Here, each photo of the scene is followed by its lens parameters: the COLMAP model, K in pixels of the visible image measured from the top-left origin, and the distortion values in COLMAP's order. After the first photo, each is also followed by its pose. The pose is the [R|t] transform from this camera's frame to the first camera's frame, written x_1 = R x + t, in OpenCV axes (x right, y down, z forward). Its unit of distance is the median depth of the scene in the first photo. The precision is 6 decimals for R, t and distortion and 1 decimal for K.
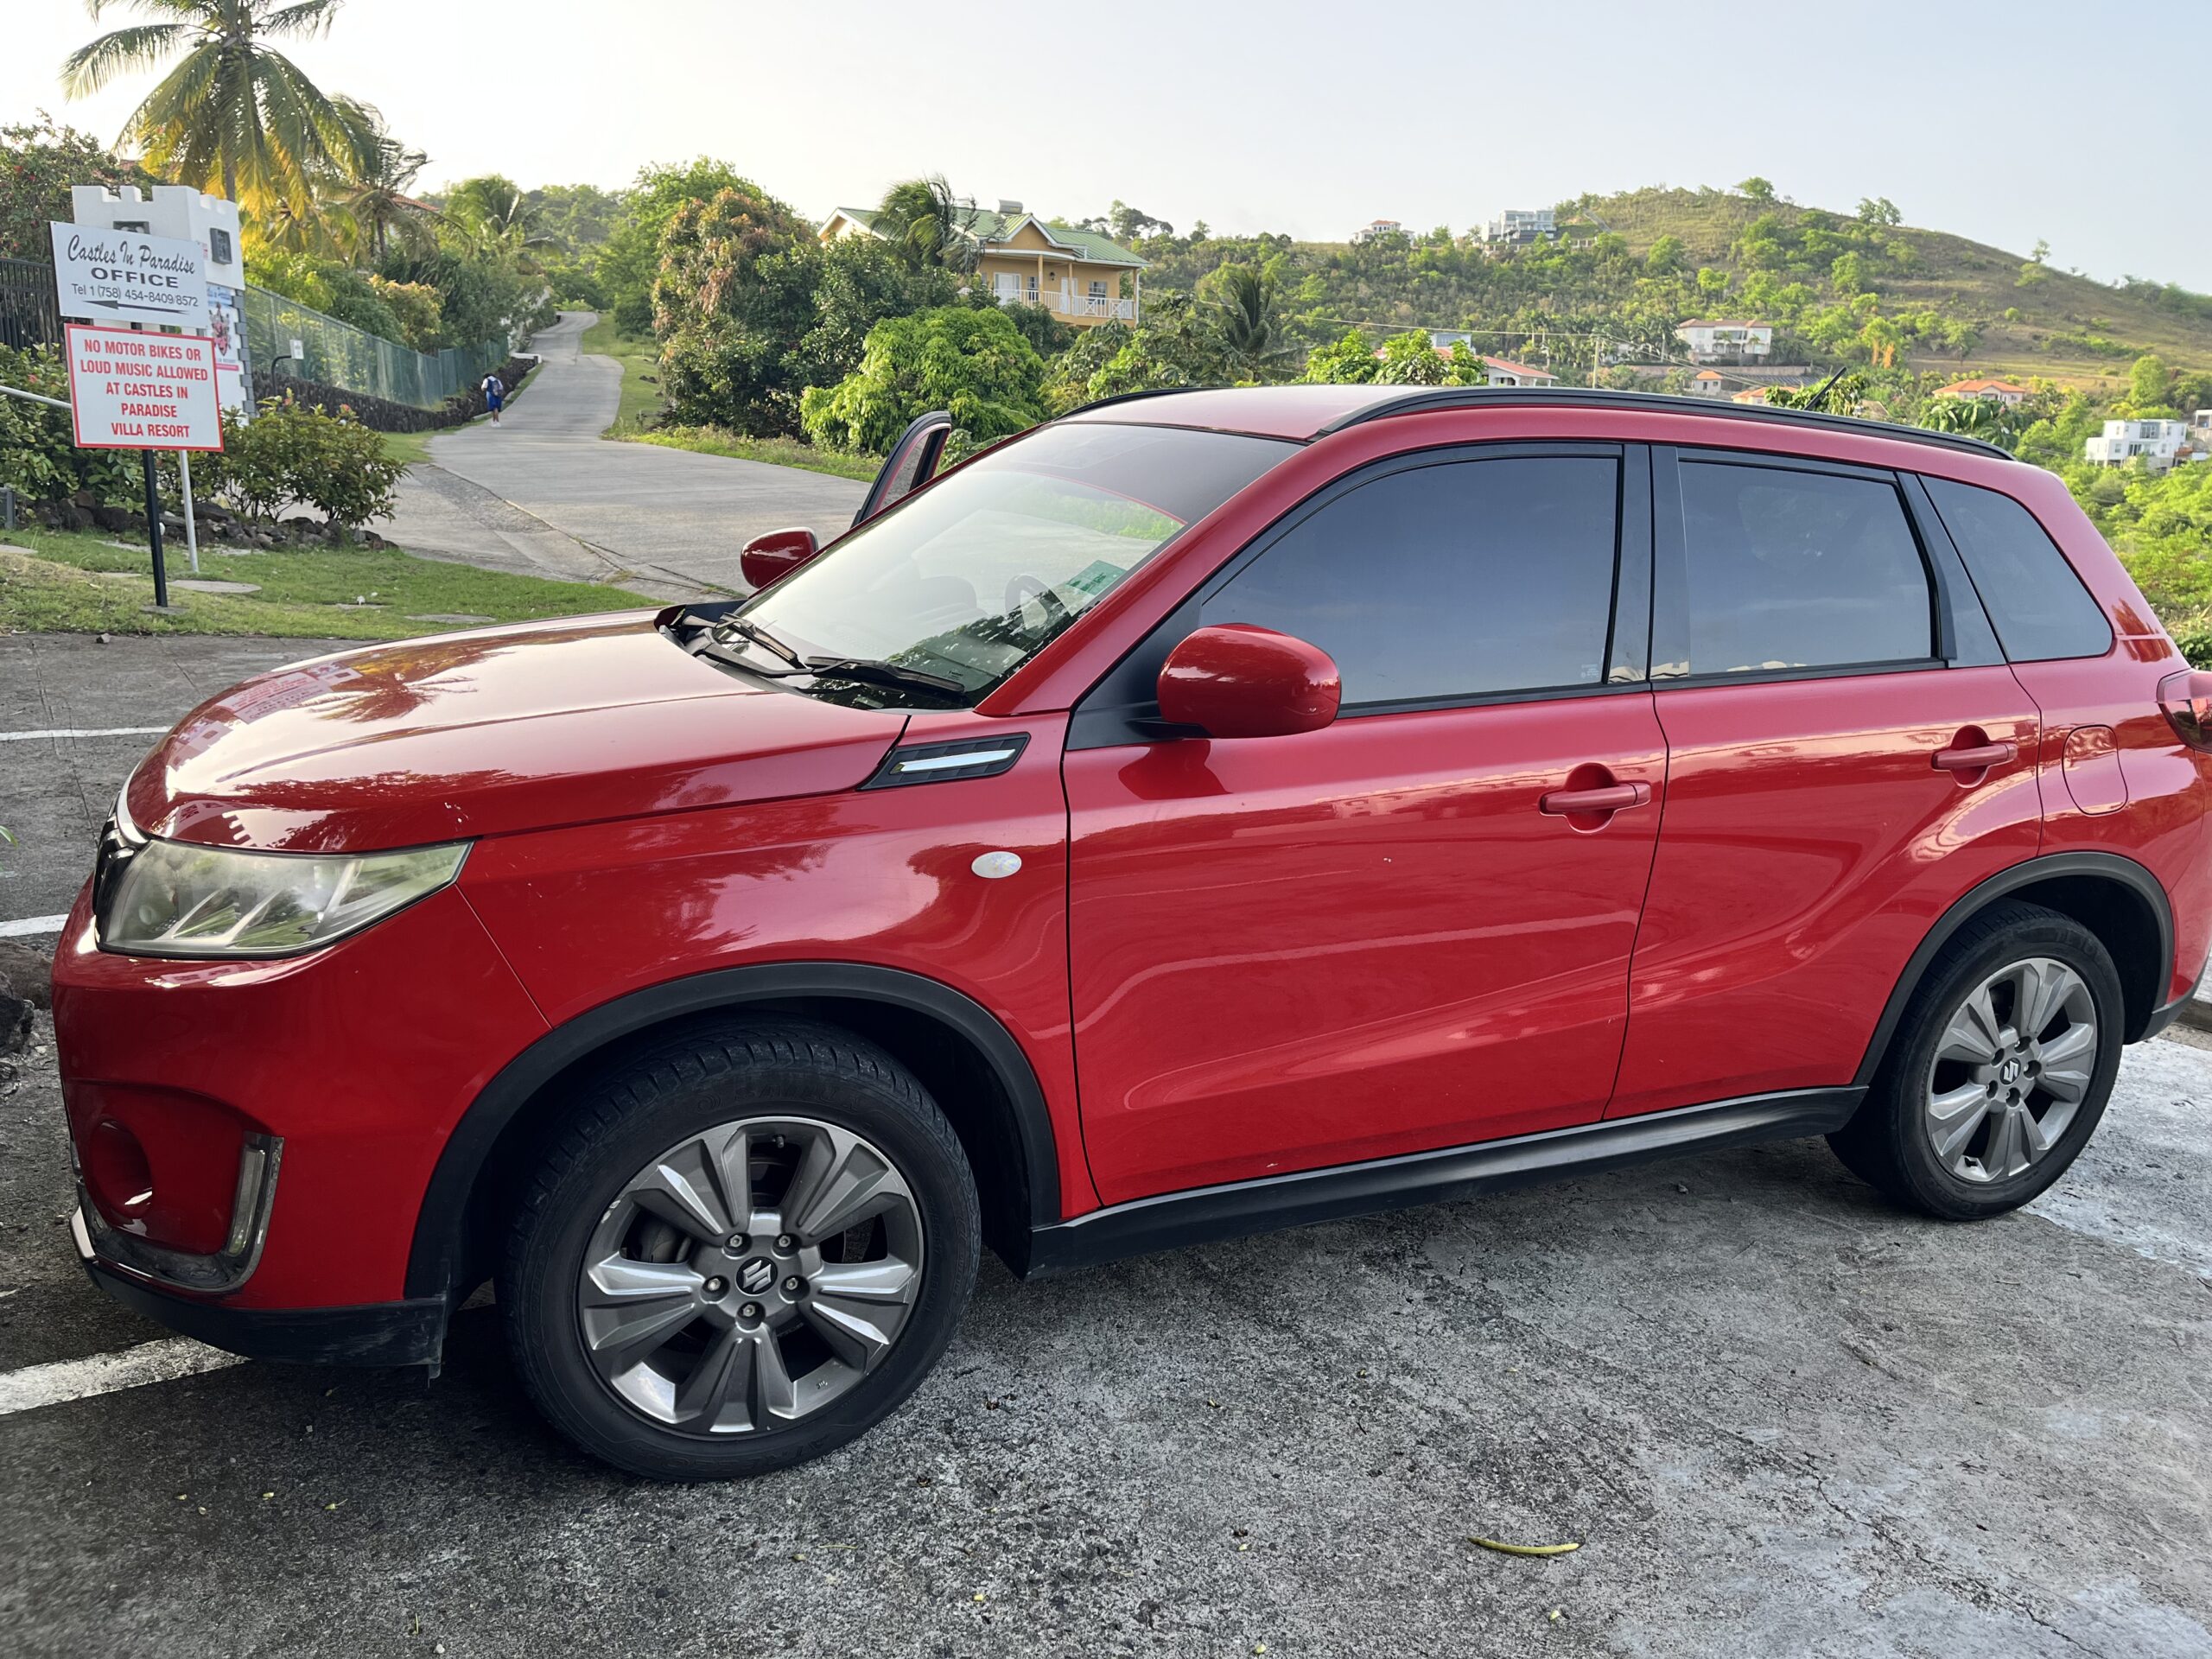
lens RADIAL K [[1684.4, 0, 1119.6], [0, 1684.4, 827.3], [0, 0, 1]] dist [0.039858, -0.039203]
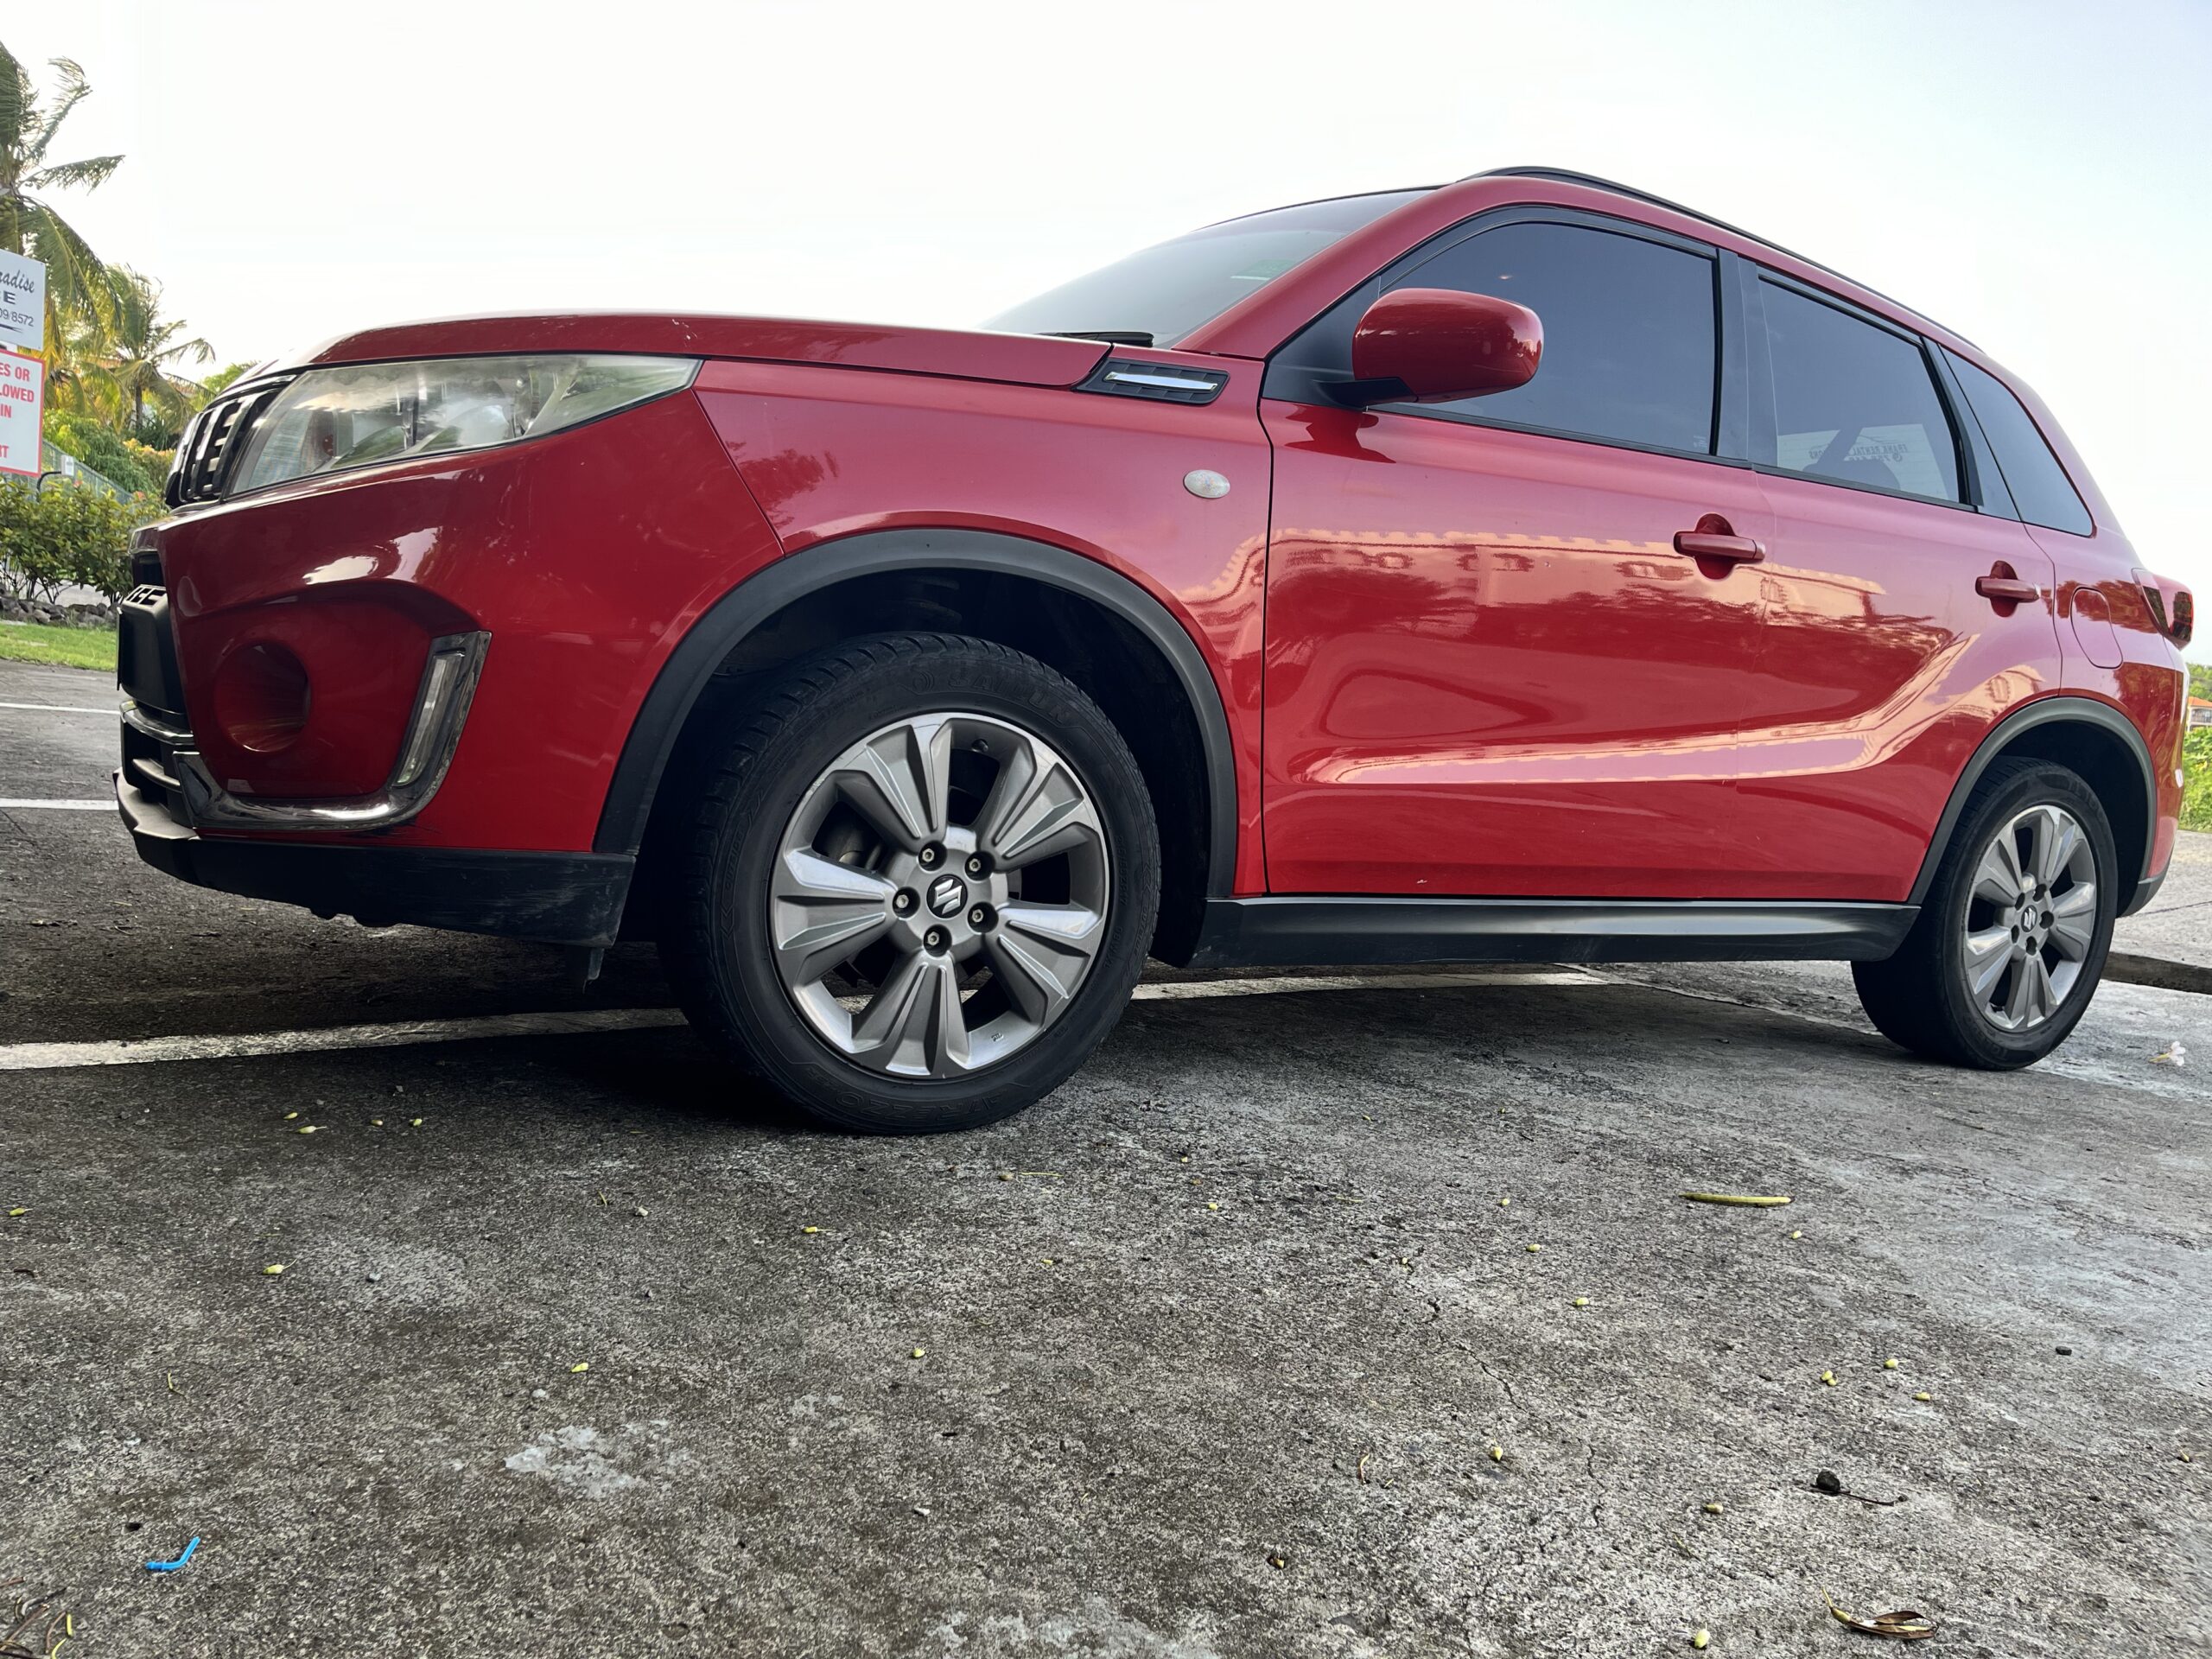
lens RADIAL K [[1684.4, 0, 1114.0], [0, 1684.4, 833.5], [0, 0, 1]] dist [0.039858, -0.039203]
pose [[0.989589, 0.039463, 0.138409, -0.247014], [-0.020657, 0.990663, -0.134762, 0.345310], [-0.142435, 0.130500, 0.981164, 0.078520]]
